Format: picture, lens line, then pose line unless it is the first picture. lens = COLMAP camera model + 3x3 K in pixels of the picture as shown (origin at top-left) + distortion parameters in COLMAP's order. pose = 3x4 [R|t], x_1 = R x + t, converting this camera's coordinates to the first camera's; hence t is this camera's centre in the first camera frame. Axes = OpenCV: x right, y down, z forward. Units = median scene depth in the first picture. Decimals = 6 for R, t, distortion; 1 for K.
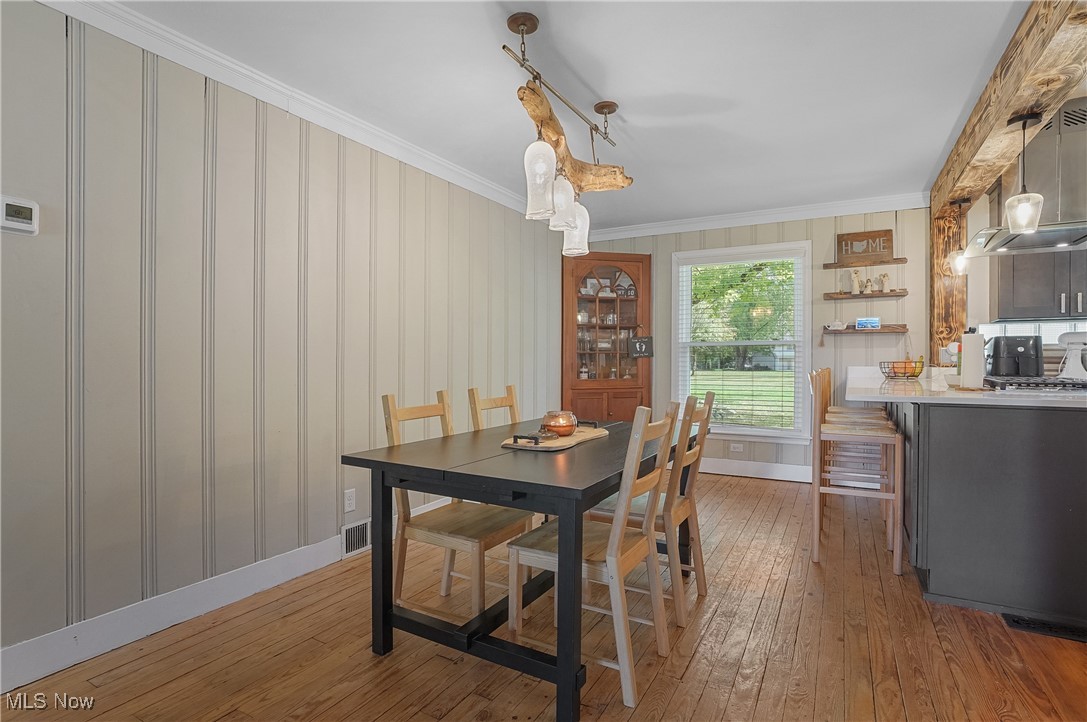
lens RADIAL K [[531.9, 0, 545.3], [0, 531.9, 369.7], [0, 0, 1]] dist [-0.047943, 0.013000]
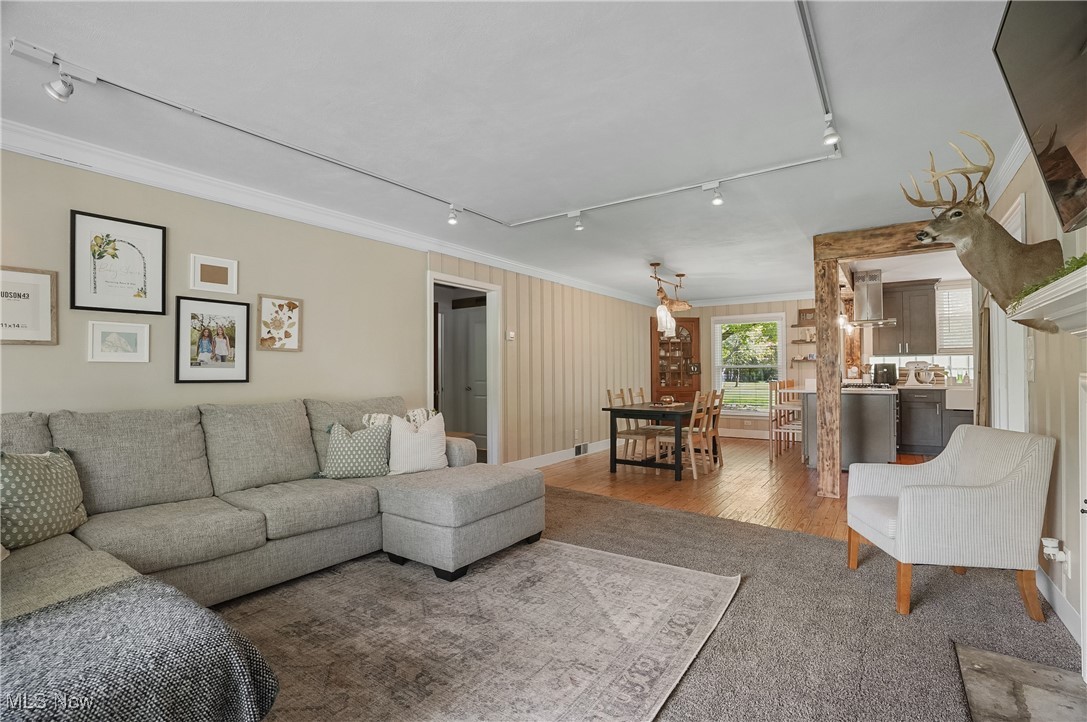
lens RADIAL K [[505.9, 0, 543.8], [0, 505.9, 363.9], [0, 0, 1]] dist [-0.069970, 0.026190]
pose [[0.994629, -0.007495, -0.103236, -0.199773], [0.003629, 0.999287, -0.037593, 0.004383], [0.103444, 0.037016, 0.993946, -0.989125]]
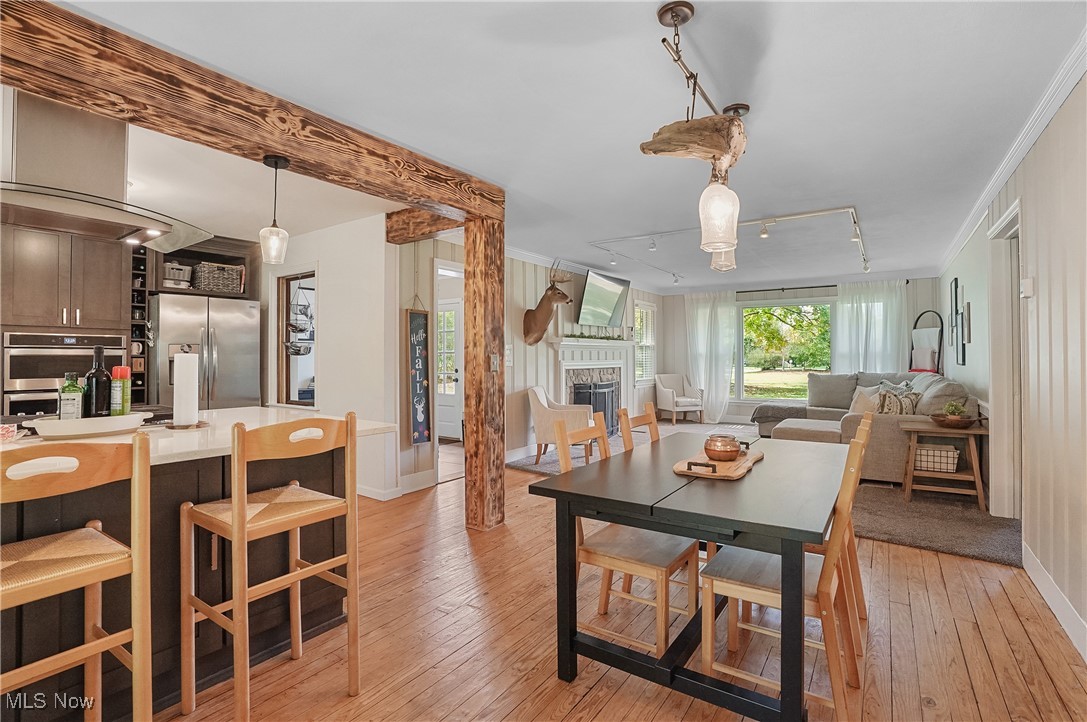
lens RADIAL K [[505.9, 0, 543.3], [0, 505.9, 351.7], [0, 0, 1]] dist [-0.069970, 0.026190]
pose [[-0.995415, 0.003828, 0.095571, 0.153867], [0.005111, 0.999900, 0.013190, -0.053550], [-0.095511, 0.013618, -0.995335, 1.129511]]
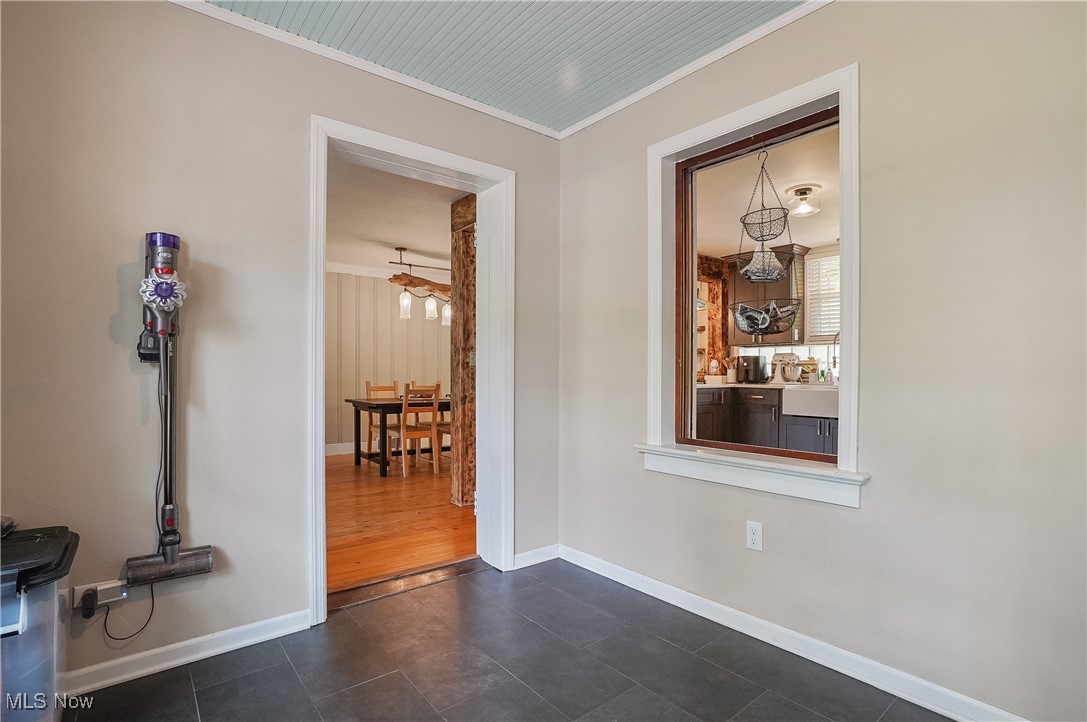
lens RADIAL K [[531.9, 0, 547.4], [0, 531.9, 386.8], [0, 0, 1]] dist [-0.047943, 0.013000]
pose [[0.930339, 0.012089, -0.366502, 0.889071], [-0.010520, 0.999925, 0.006278, 0.025304], [0.366551, -0.001985, 0.930396, -0.706527]]
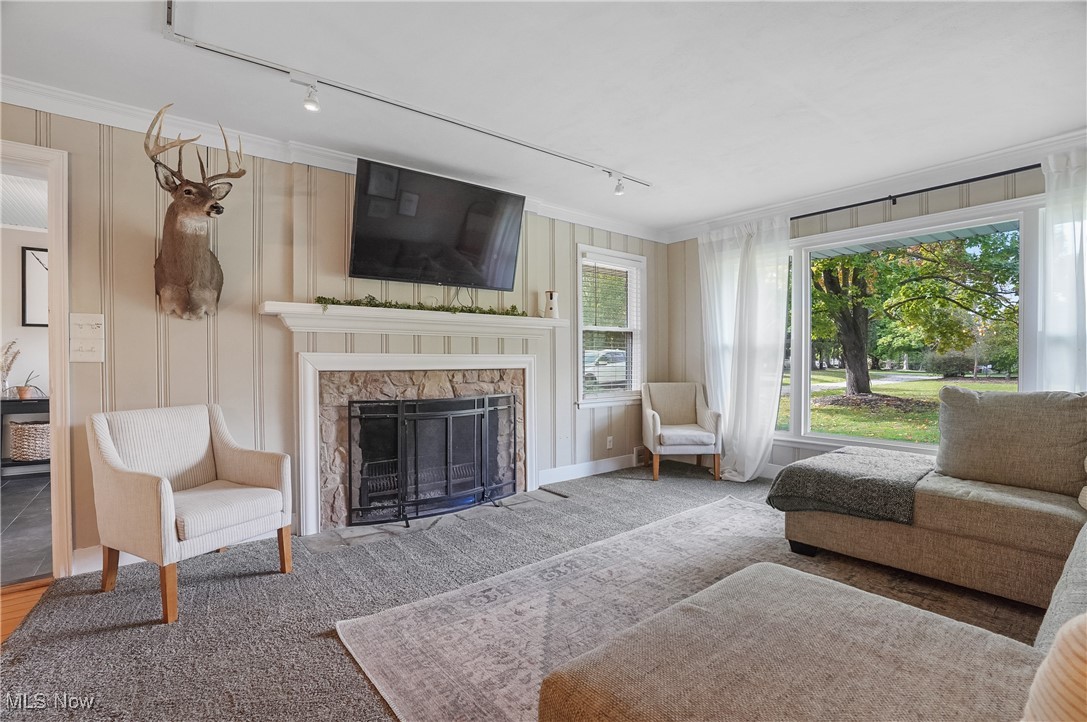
lens RADIAL K [[505.9, 0, 539.5], [0, 505.9, 363.4], [0, 0, 1]] dist [-0.069970, 0.026190]
pose [[-0.924192, -0.000510, 0.381927, -0.378312], [0.010245, 0.999606, 0.026125, -0.002424], [-0.381790, 0.028057, -0.923823, 0.078460]]
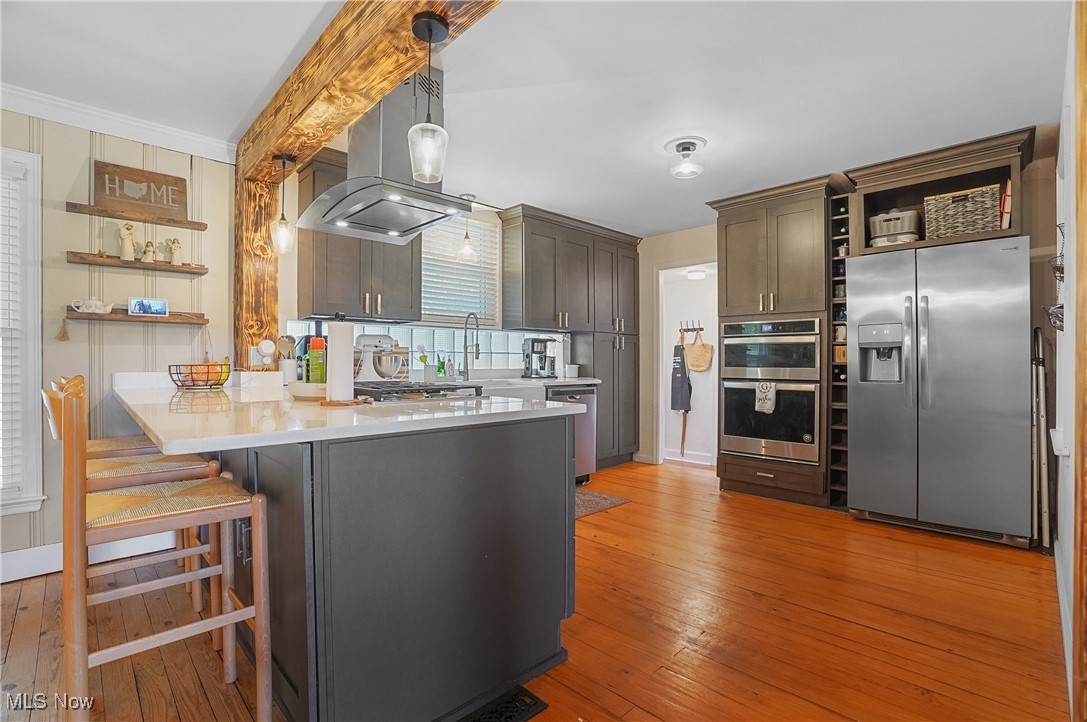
lens RADIAL K [[505.9, 0, 544.6], [0, 505.9, 364.0], [0, 0, 1]] dist [-0.069970, 0.026190]
pose [[0.282372, -0.002292, 0.959302, 0.176009], [0.021443, 0.999762, -0.003923, -0.003968], [-0.959065, 0.021678, 0.282354, 0.369396]]
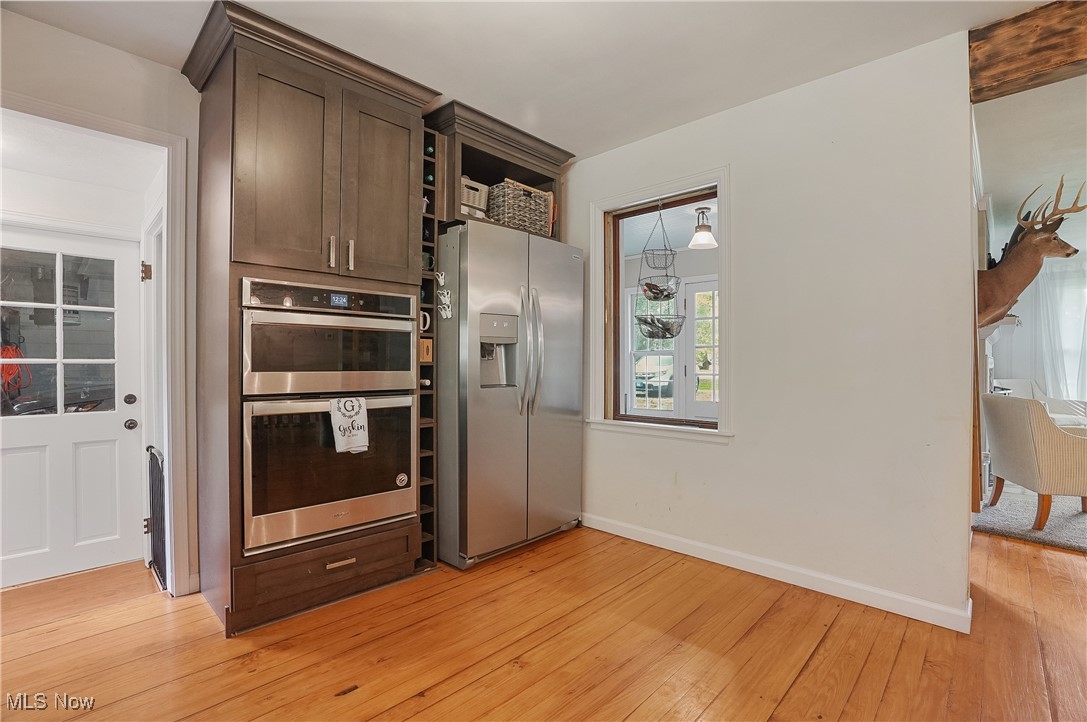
lens RADIAL K [[505.9, 0, 545.8], [0, 505.9, 363.2], [0, 0, 1]] dist [-0.069970, 0.026190]
pose [[-0.967928, -0.002775, 0.251213, 0.871641], [0.003323, 0.999710, 0.023845, -0.012460], [-0.251207, 0.023915, -0.967638, 0.692602]]
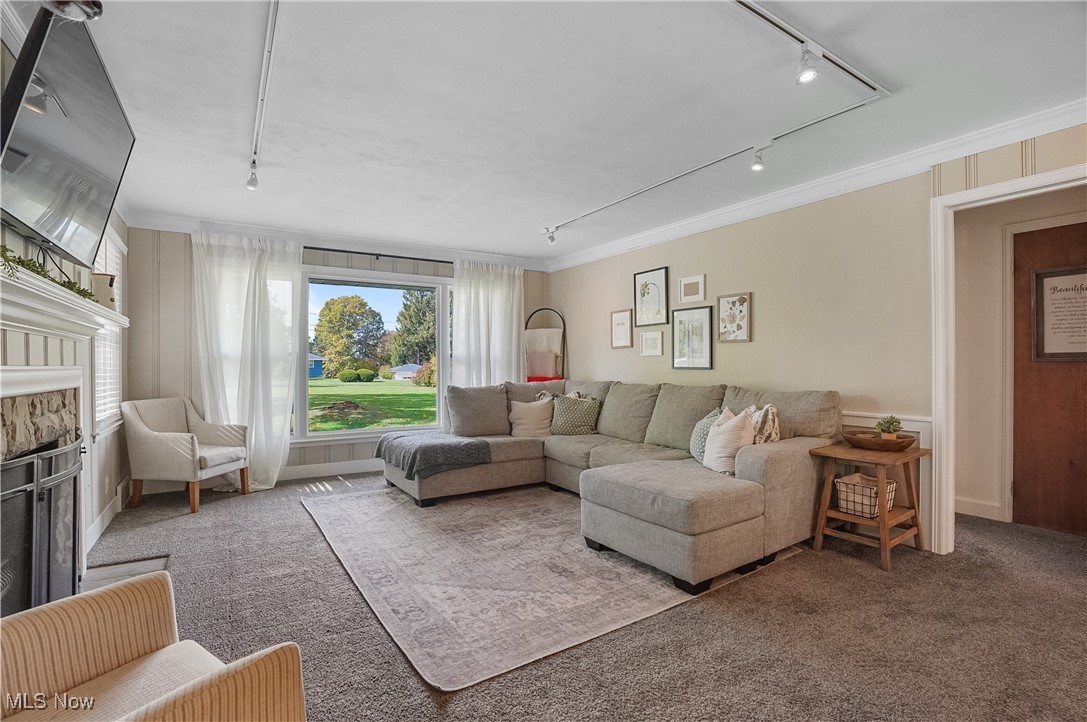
lens RADIAL K [[505.9, 0, 544.3], [0, 505.9, 358.7], [0, 0, 1]] dist [-0.069970, 0.026190]
pose [[-0.468316, -0.009124, -0.883514, 0.320231], [-0.015950, 0.999871, -0.001871, -0.012332], [0.883417, 0.013216, -0.468402, -0.018123]]
